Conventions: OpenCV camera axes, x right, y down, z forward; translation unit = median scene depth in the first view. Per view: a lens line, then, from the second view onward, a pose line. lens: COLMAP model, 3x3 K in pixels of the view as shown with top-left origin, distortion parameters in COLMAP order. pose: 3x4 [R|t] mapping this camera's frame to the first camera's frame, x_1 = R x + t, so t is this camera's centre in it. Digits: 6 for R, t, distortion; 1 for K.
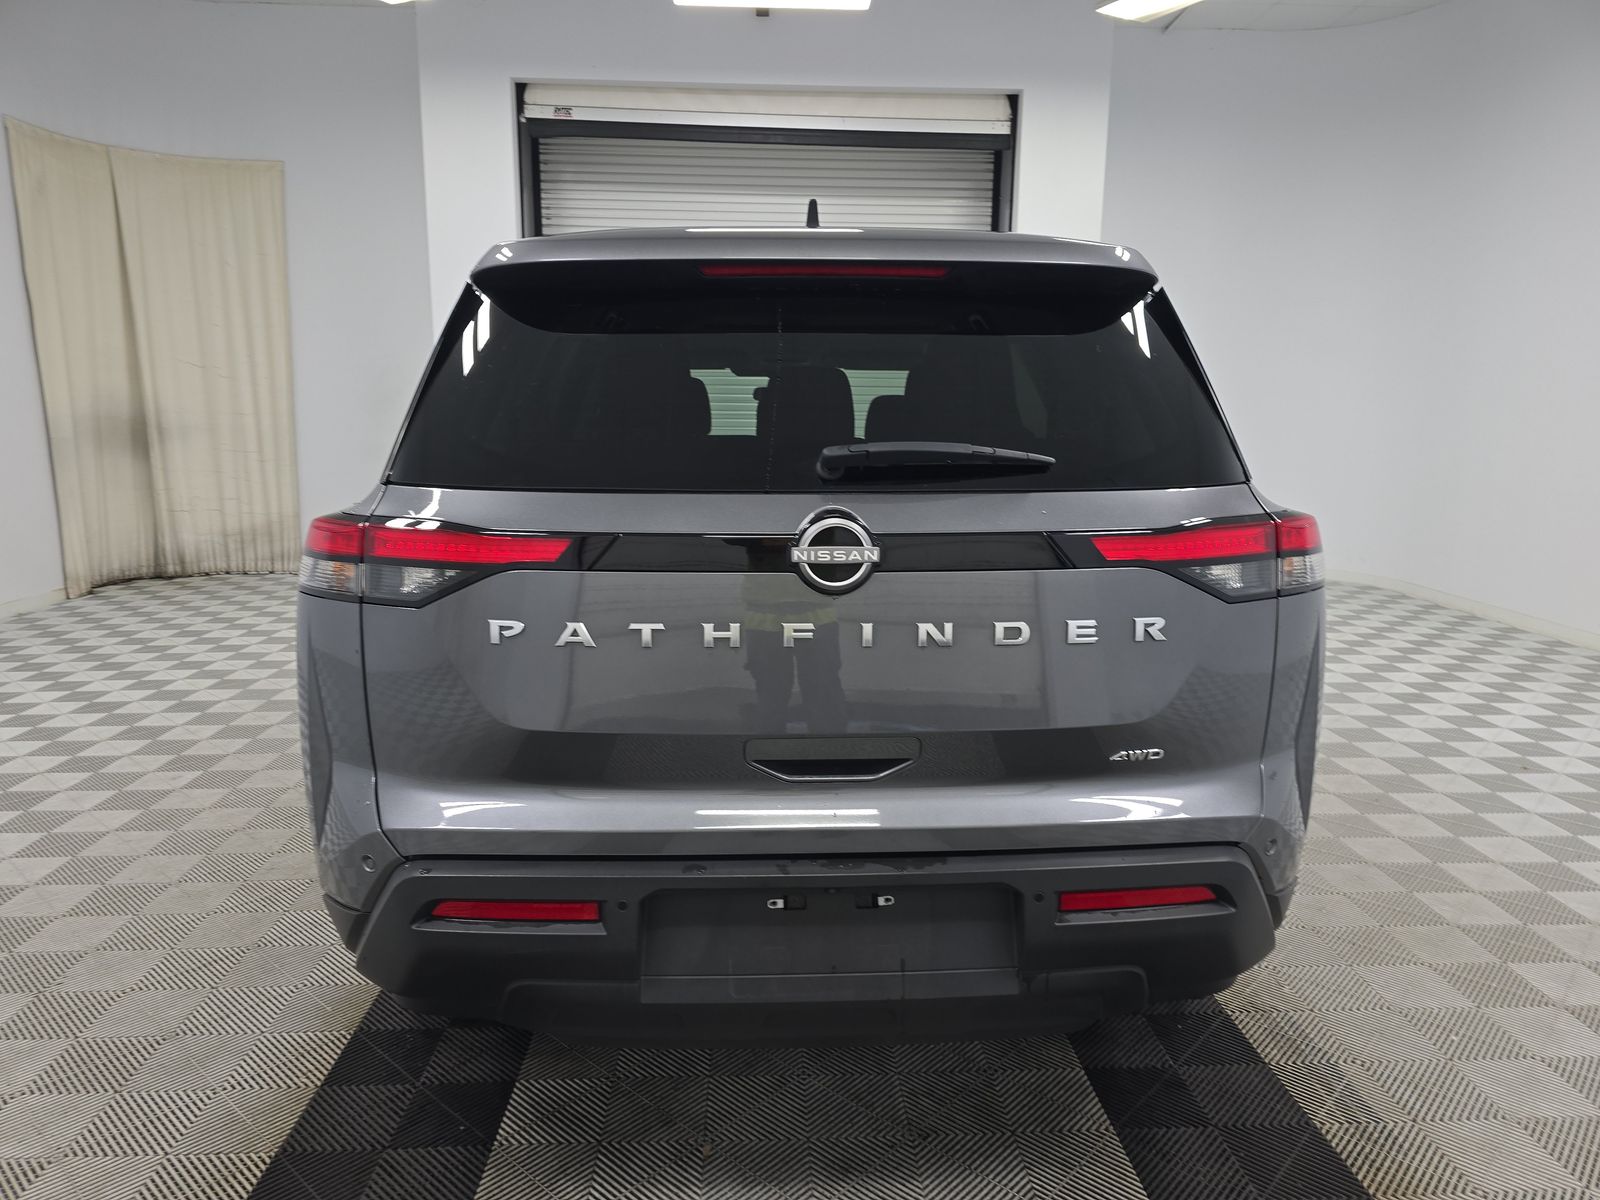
lens RADIAL K [[1068.6, 0, 809.3], [0, 1068.6, 602.5], [0, 0, 1]] dist [0.055145, -0.051438]
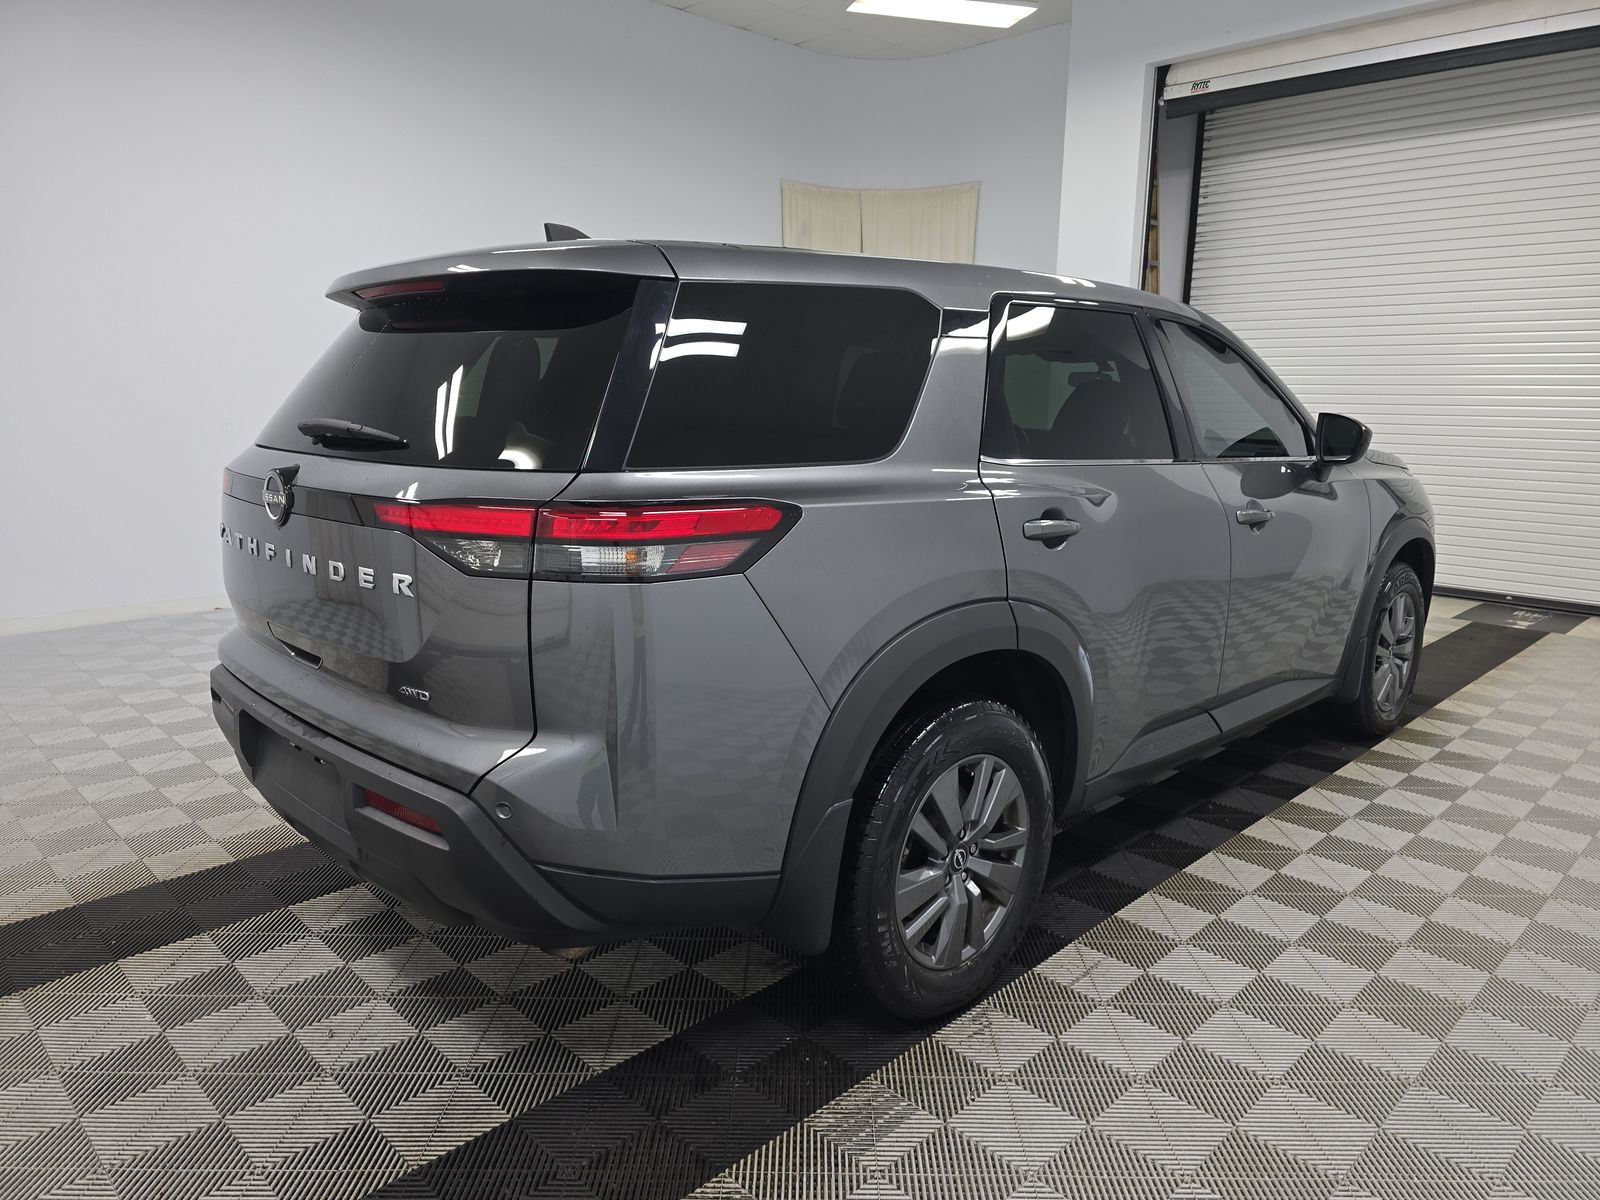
lens RADIAL K [[1068.6, 0, 809.3], [0, 1068.6, 602.5], [0, 0, 1]] dist [0.055145, -0.051438]
pose [[0.671084, 0.143915, -0.727279, 0.337493], [-0.134809, 0.988312, 0.071177, -0.022669], [0.729022, 0.050278, 0.682641, 0.120106]]
